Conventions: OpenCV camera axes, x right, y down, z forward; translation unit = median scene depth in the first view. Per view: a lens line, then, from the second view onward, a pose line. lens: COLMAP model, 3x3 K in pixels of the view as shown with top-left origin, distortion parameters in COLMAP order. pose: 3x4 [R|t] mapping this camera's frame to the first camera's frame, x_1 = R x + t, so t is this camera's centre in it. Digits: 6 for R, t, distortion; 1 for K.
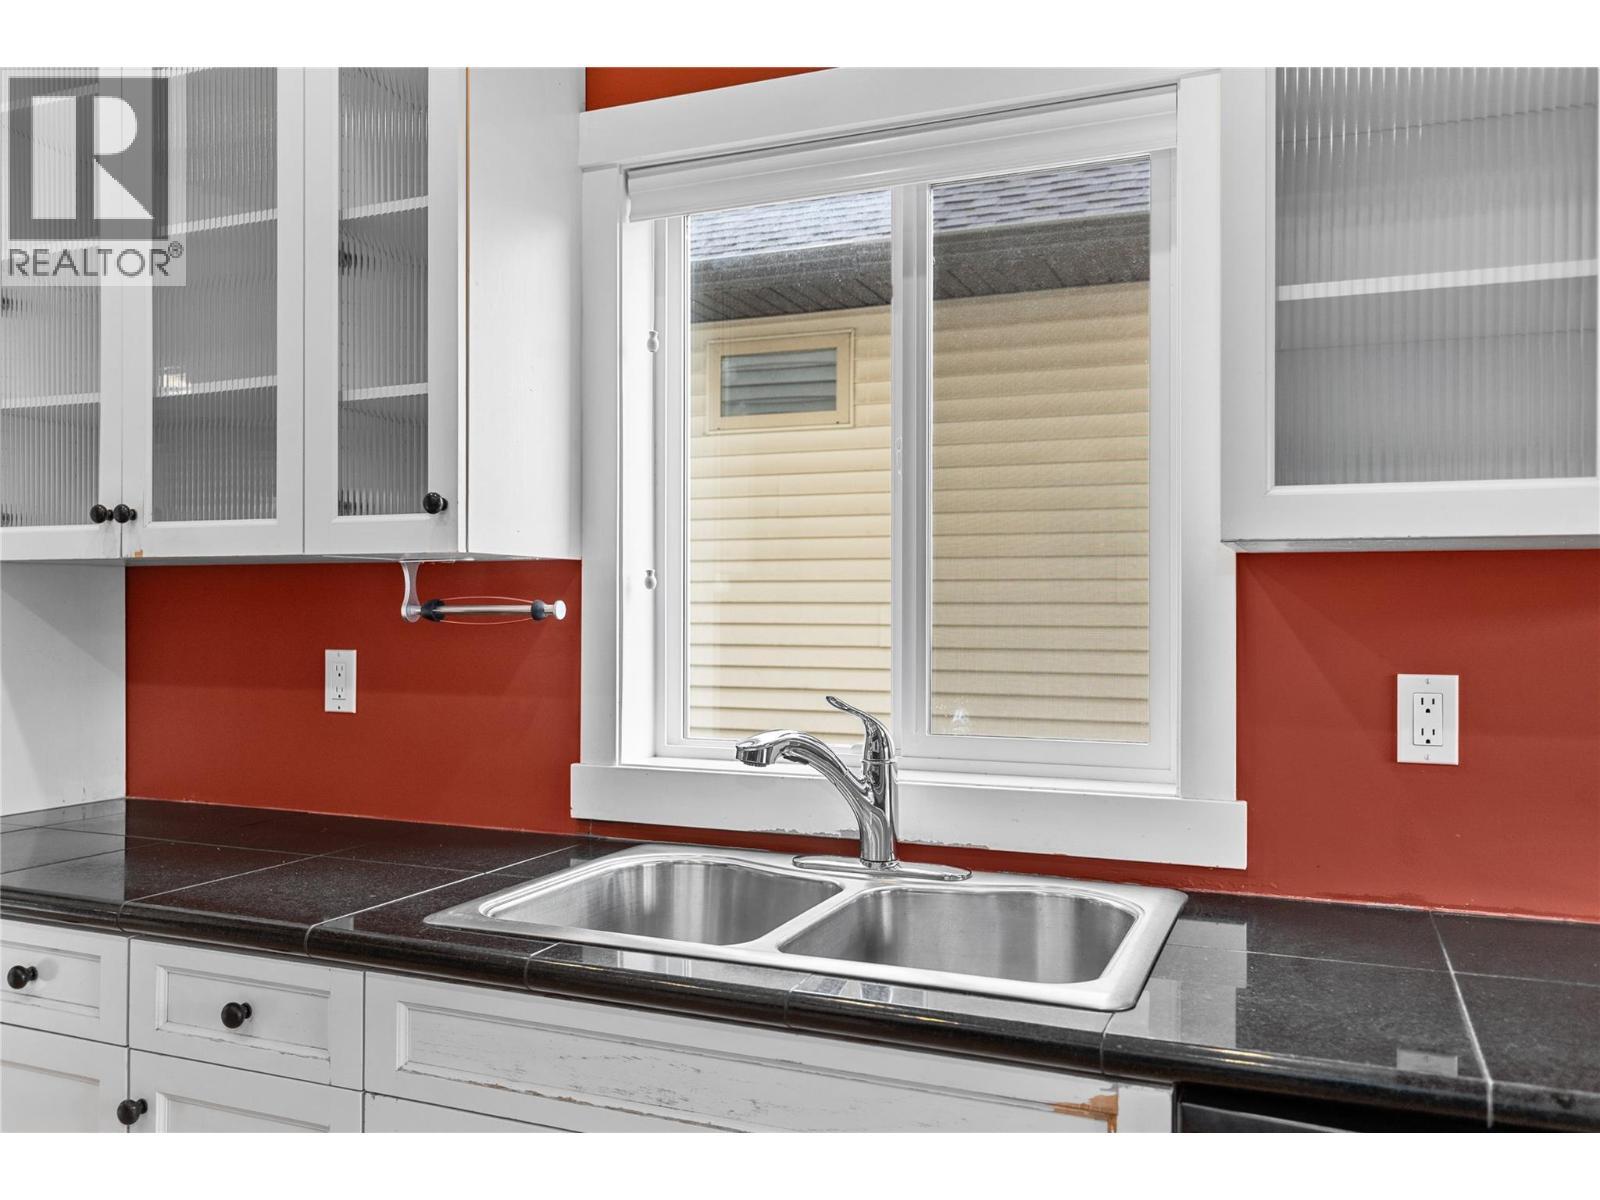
lens RADIAL K [[1278.1, 0, 800.0], [0, 1278.1, 600.0], [0, 0, 1]] dist [0.001277, 0.000944]
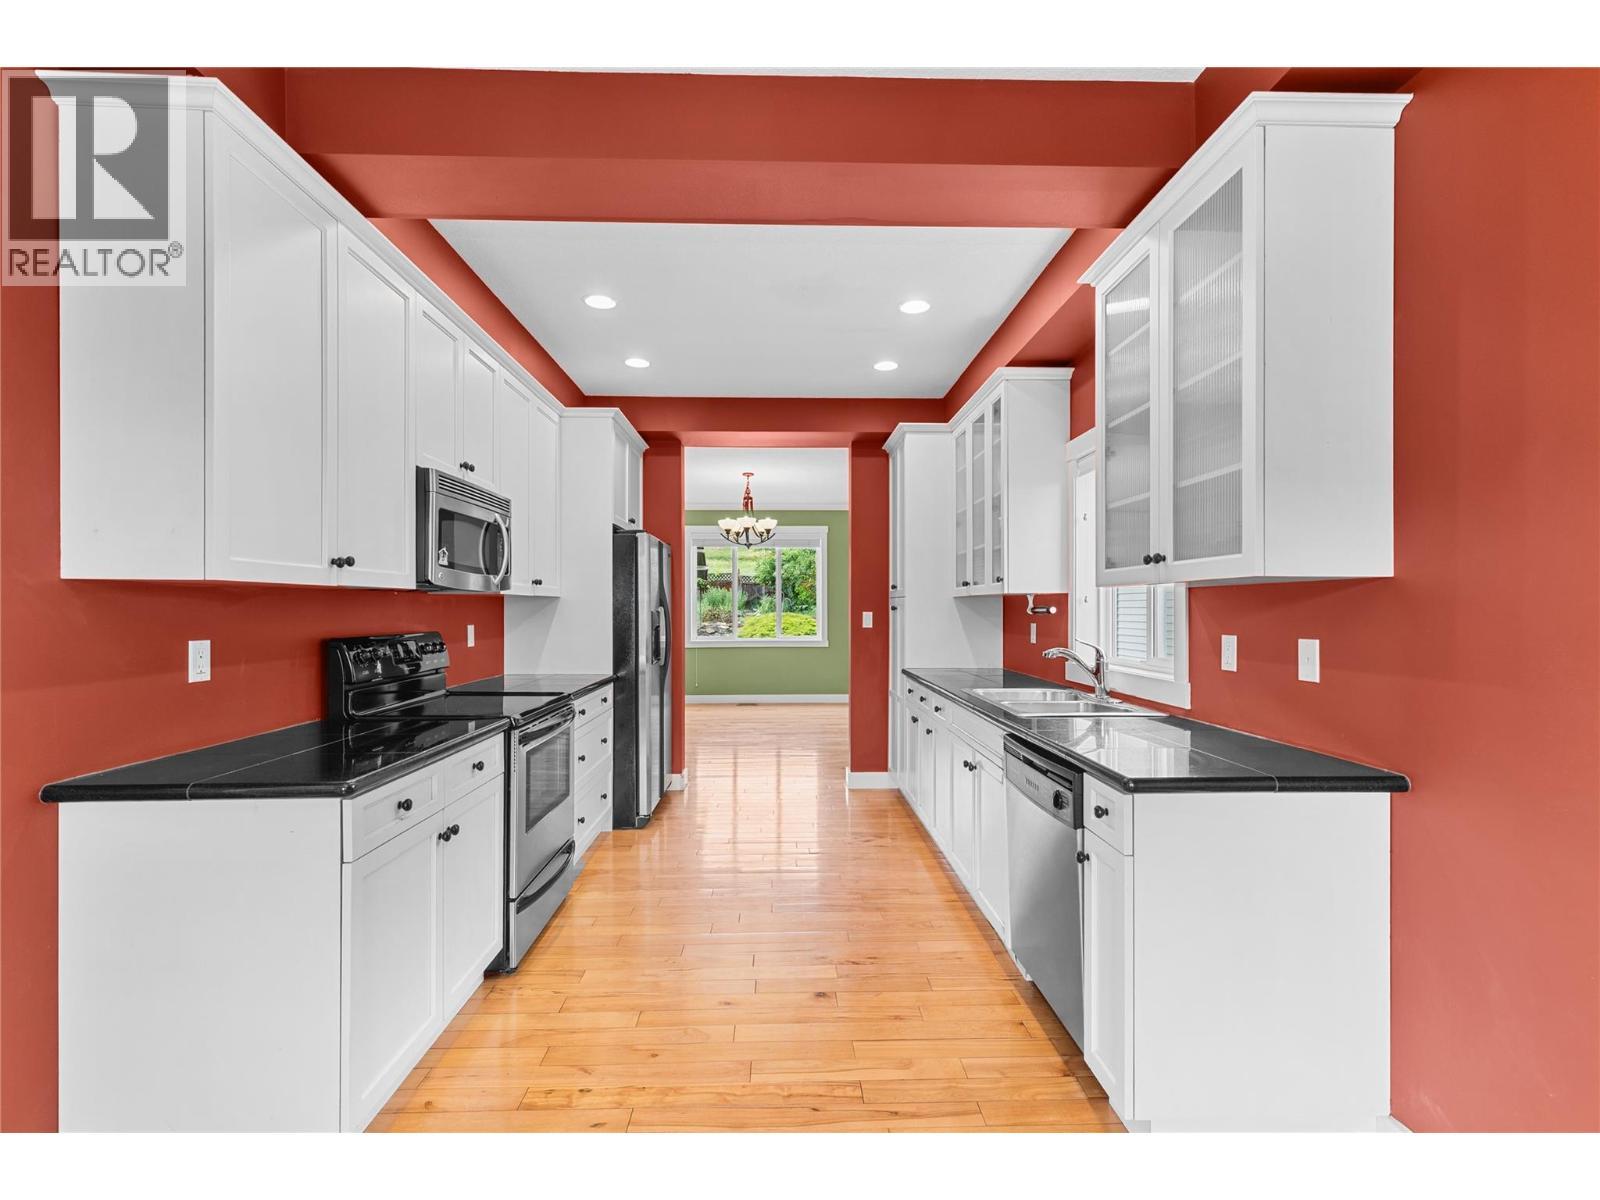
lens RADIAL K [[724.7, 0, 798.6], [0, 724.7, 609.7], [0, 0, 1]] dist [0.001960, 0.000063]
pose [[0.413438, -0.002526, -0.910529, 1.260884], [0.006932, 0.999976, 0.000374, 0.002223], [0.910506, -0.006466, 0.413446, -0.305741]]
